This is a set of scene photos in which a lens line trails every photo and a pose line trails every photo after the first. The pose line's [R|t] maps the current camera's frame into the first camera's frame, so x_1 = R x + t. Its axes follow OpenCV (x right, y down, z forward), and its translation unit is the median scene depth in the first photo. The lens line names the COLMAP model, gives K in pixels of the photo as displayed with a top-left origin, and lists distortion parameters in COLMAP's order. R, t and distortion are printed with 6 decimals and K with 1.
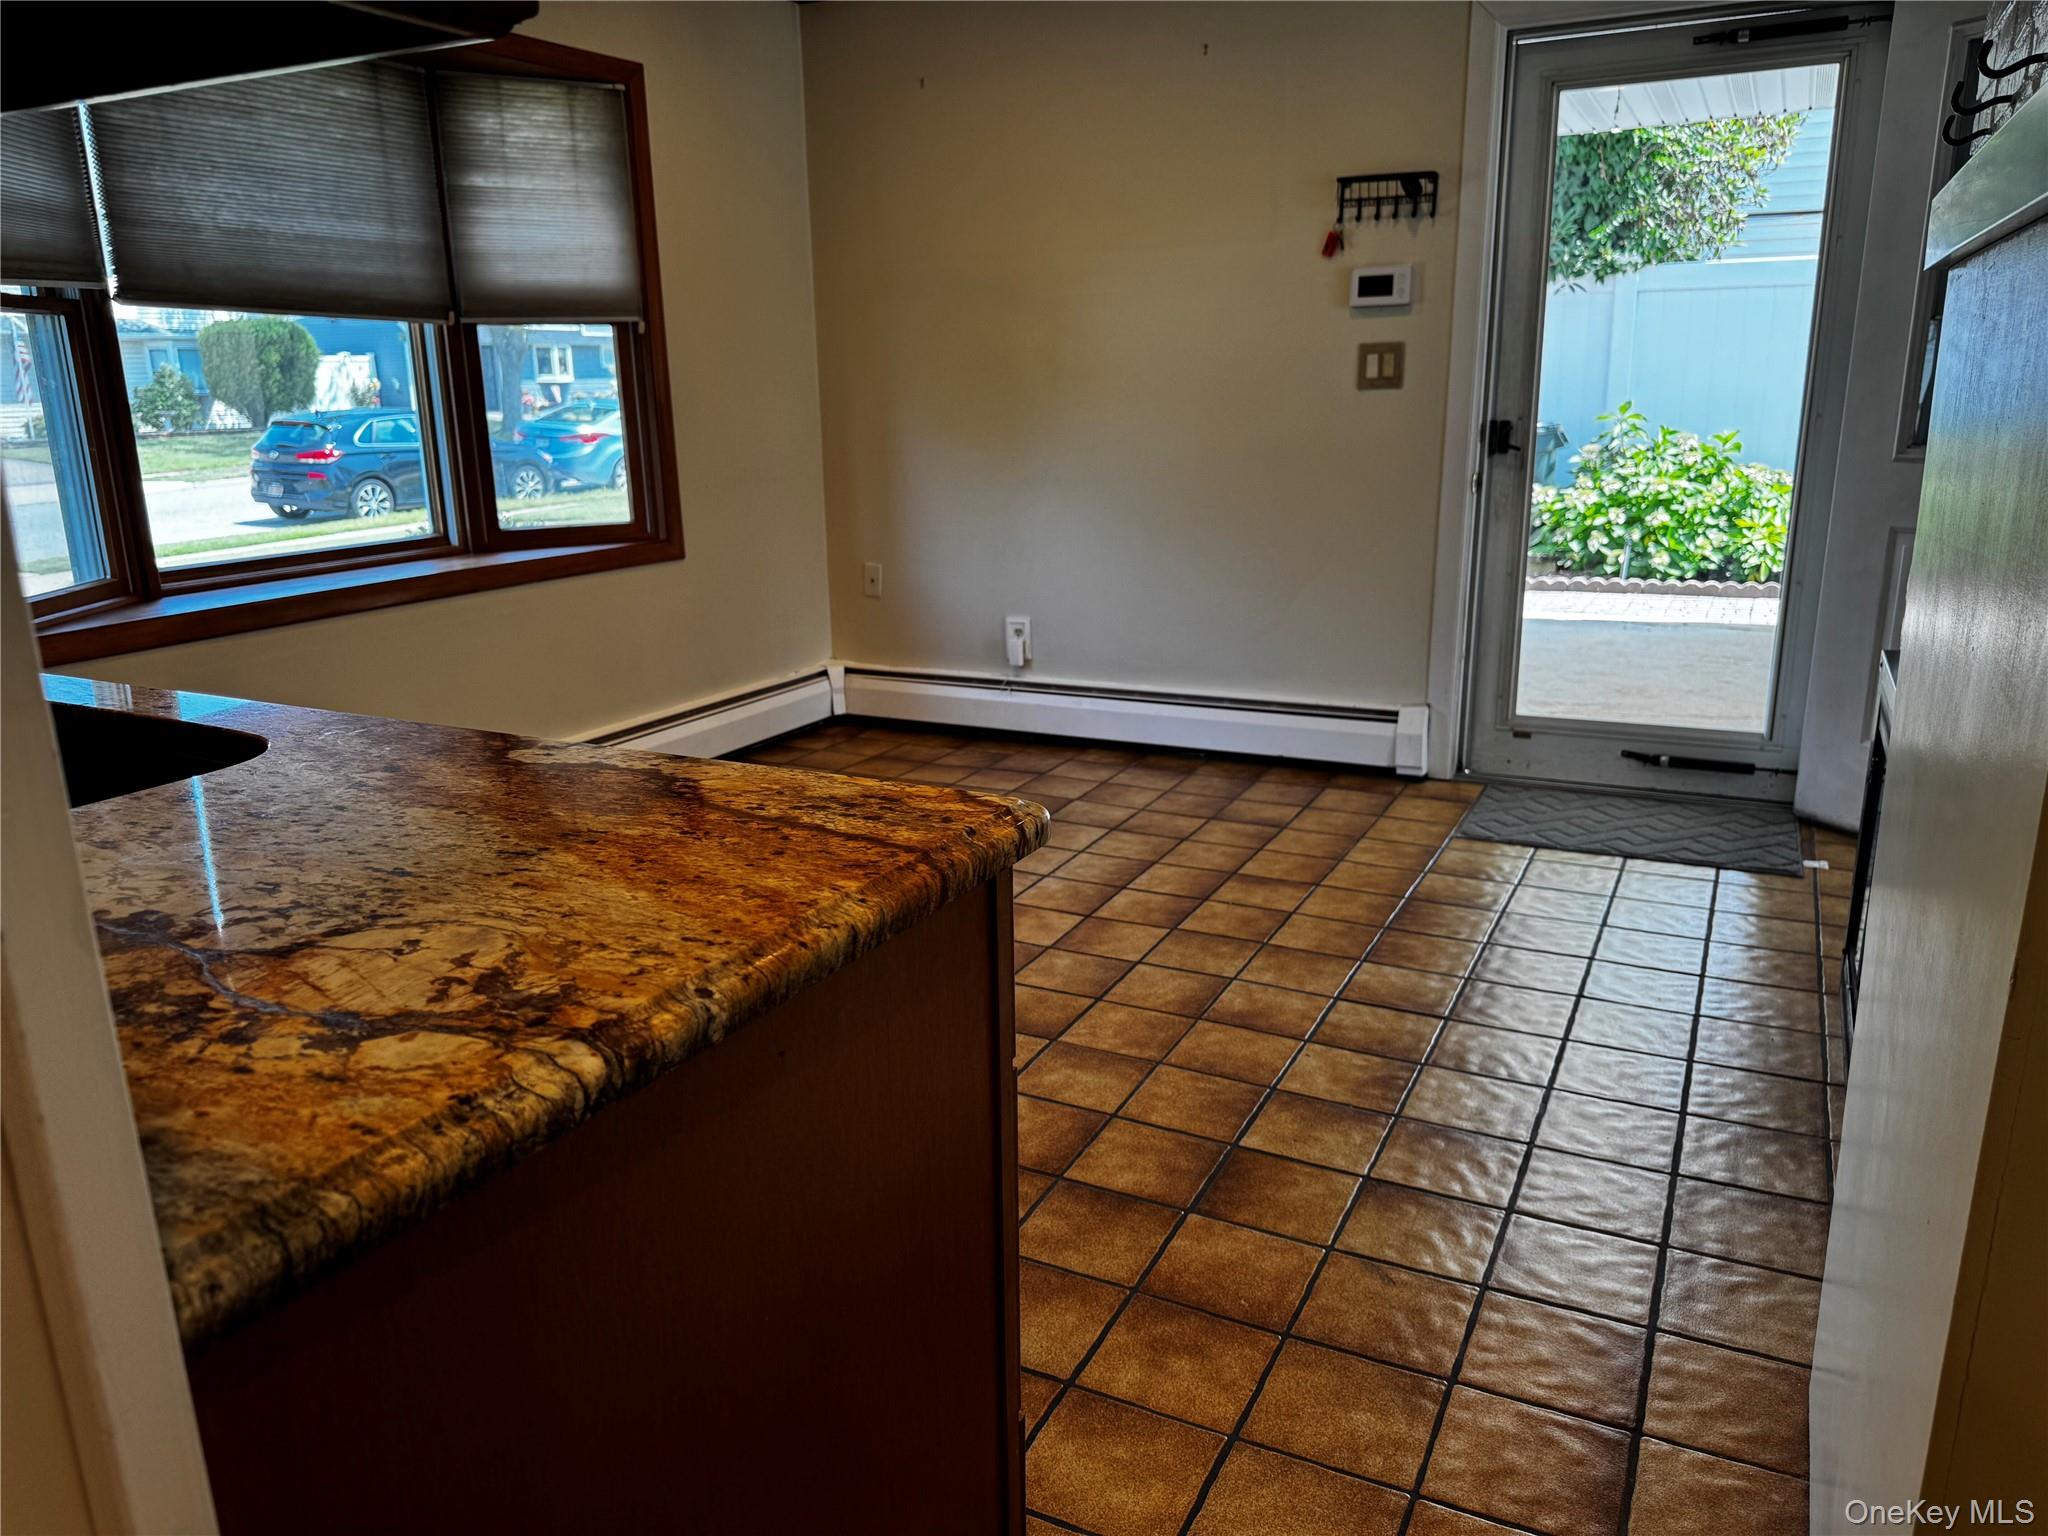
lens RADIAL K [[1452.1, 0, 1029.1], [0, 1452.1, 763.2], [0, 0, 1]] dist [0.064984, -0.073042]
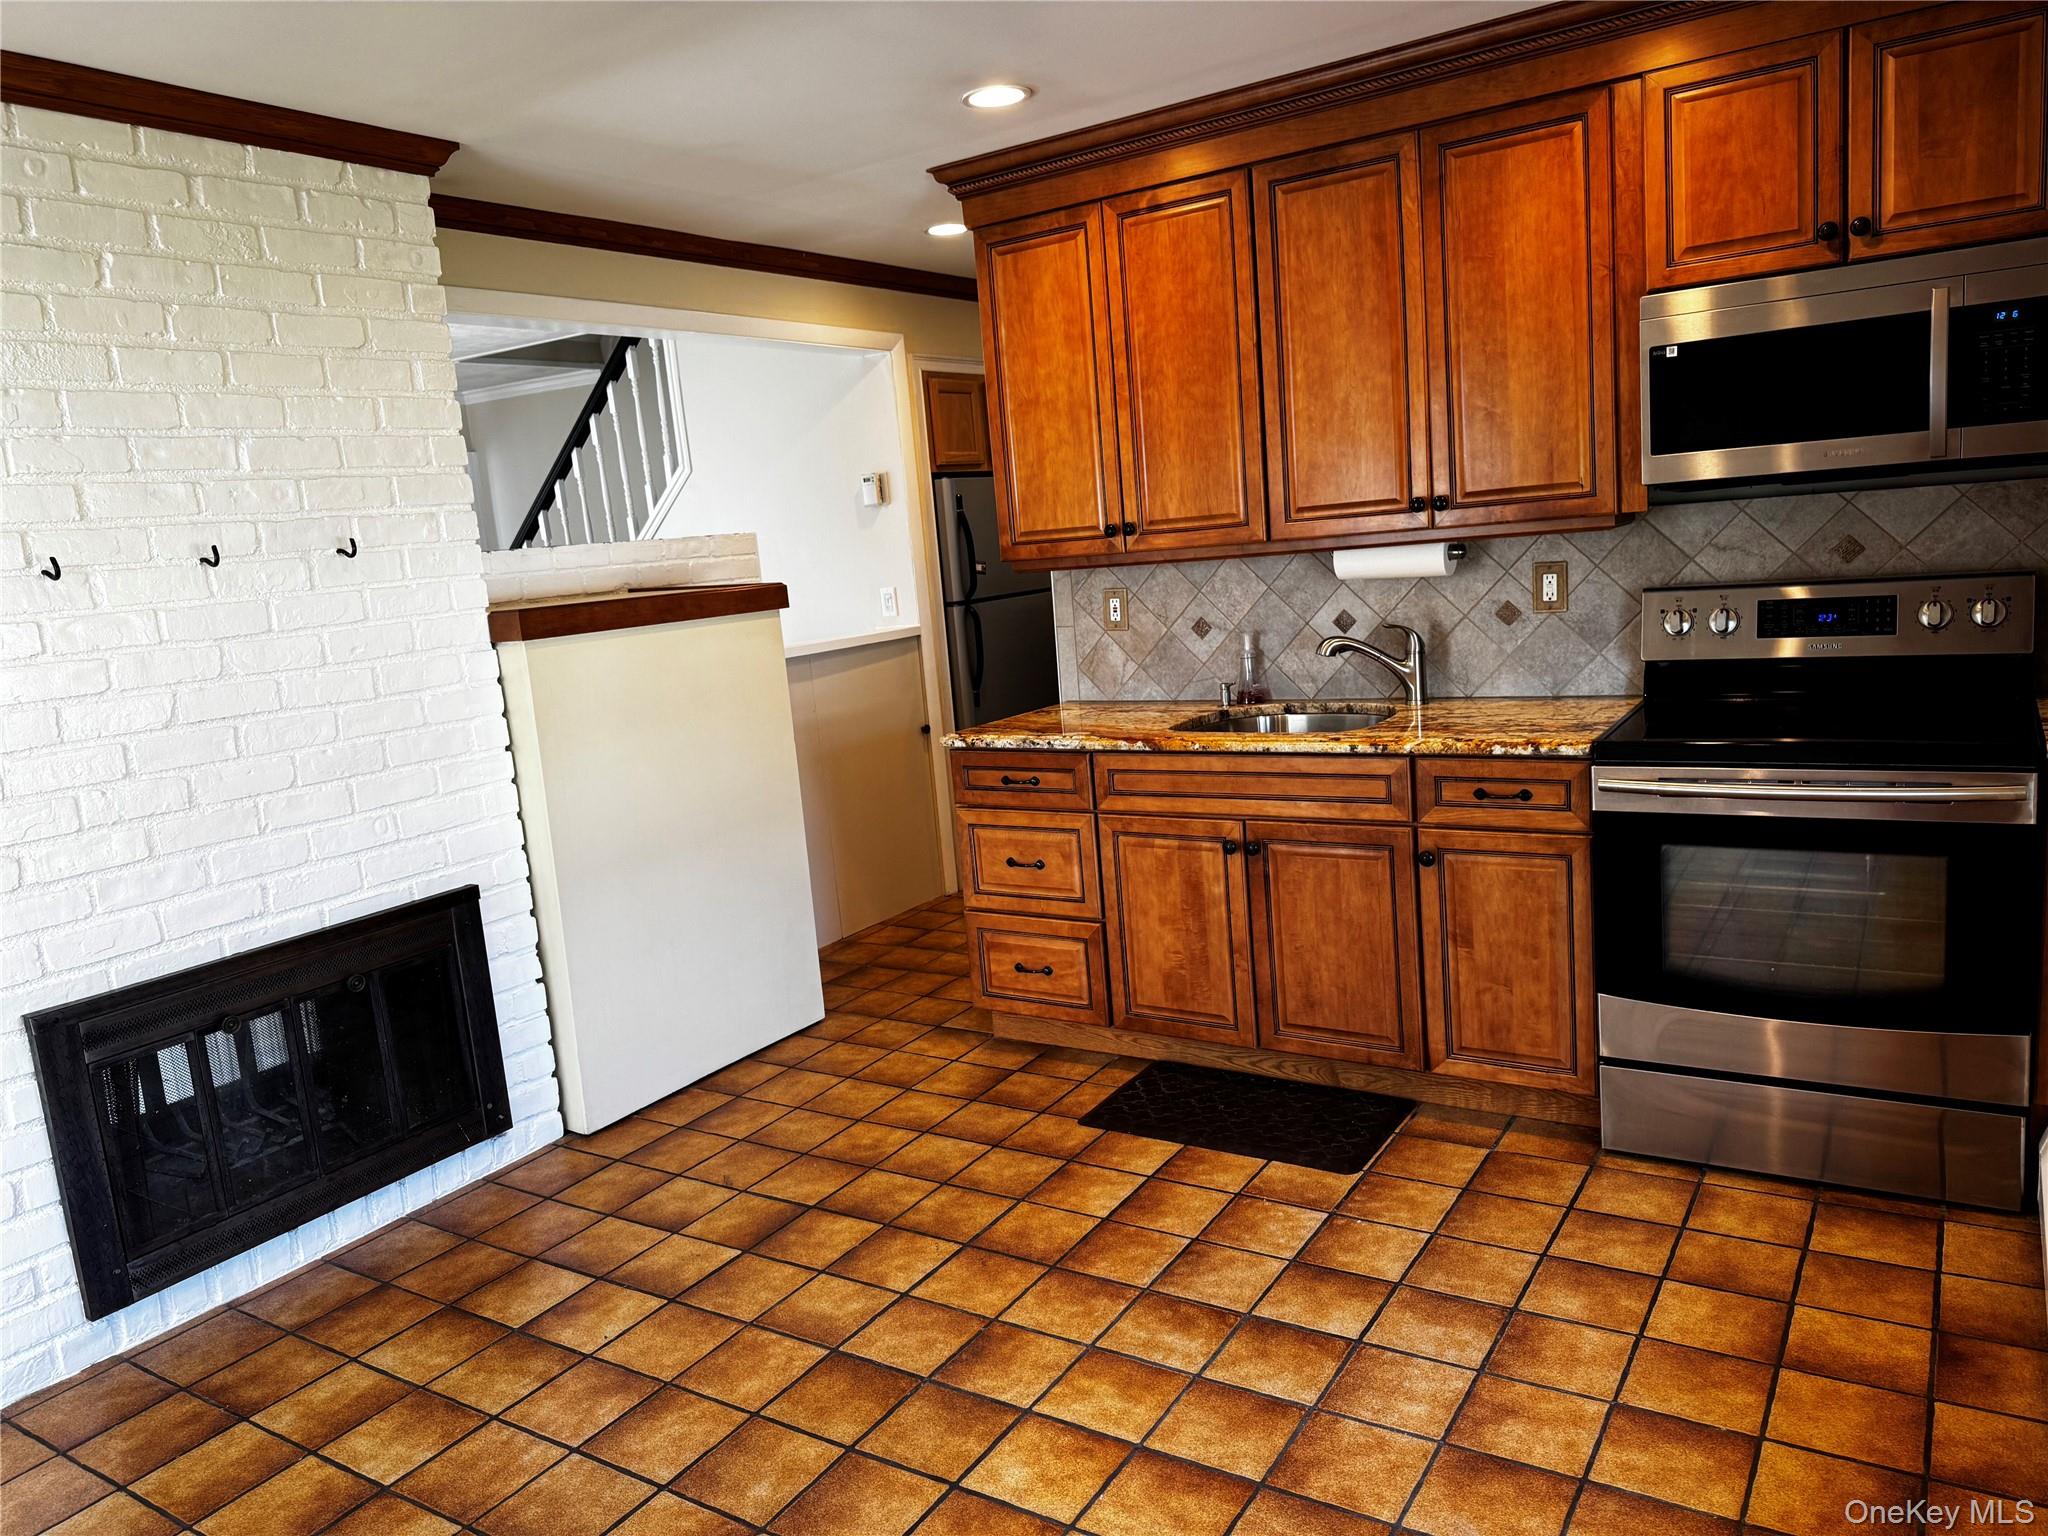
lens RADIAL K [[1452.1, 0, 1027.9], [0, 1452.1, 785.1], [0, 0, 1]] dist [0.064984, -0.073042]
pose [[-0.988430, 0.080372, 0.128630, -0.204038], [0.127825, 0.897915, 0.421201, -0.414697], [-0.081646, 0.432770, -0.897800, 1.289501]]
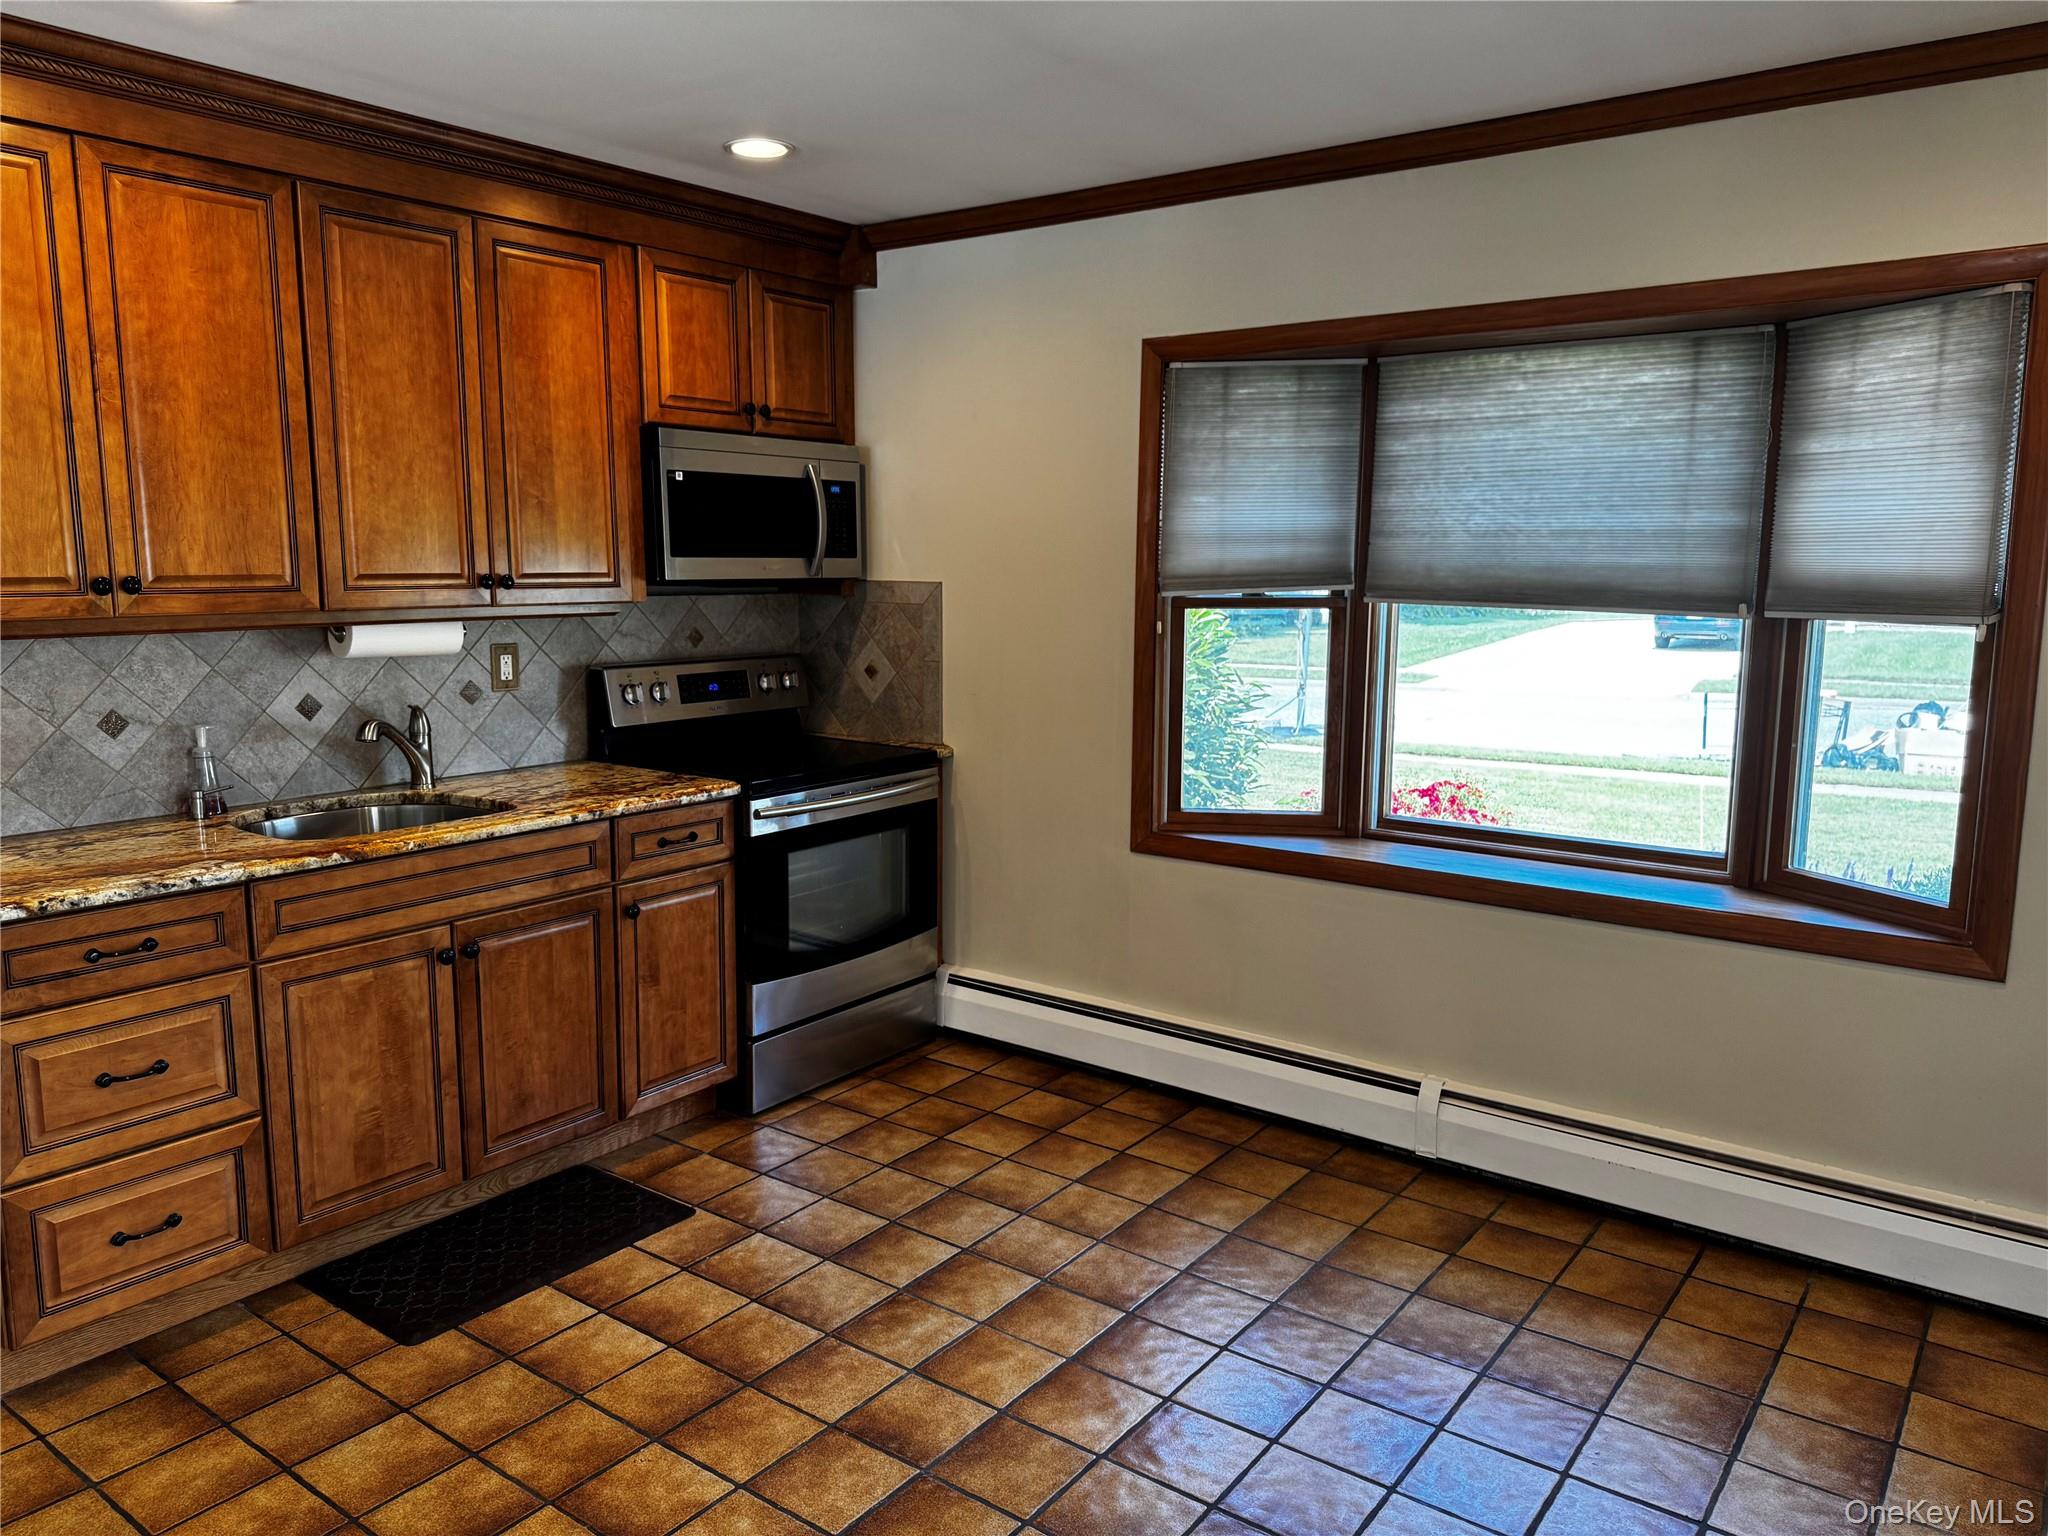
lens RADIAL K [[1452.1, 0, 1014.2], [0, 1452.1, 781.7], [0, 0, 1]] dist [0.064984, -0.073042]
pose [[-0.180047, 0.171082, -0.968666, 0.551011], [-0.254419, 0.943150, 0.213864, -0.311879], [0.950186, 0.284953, -0.126285, 0.810561]]
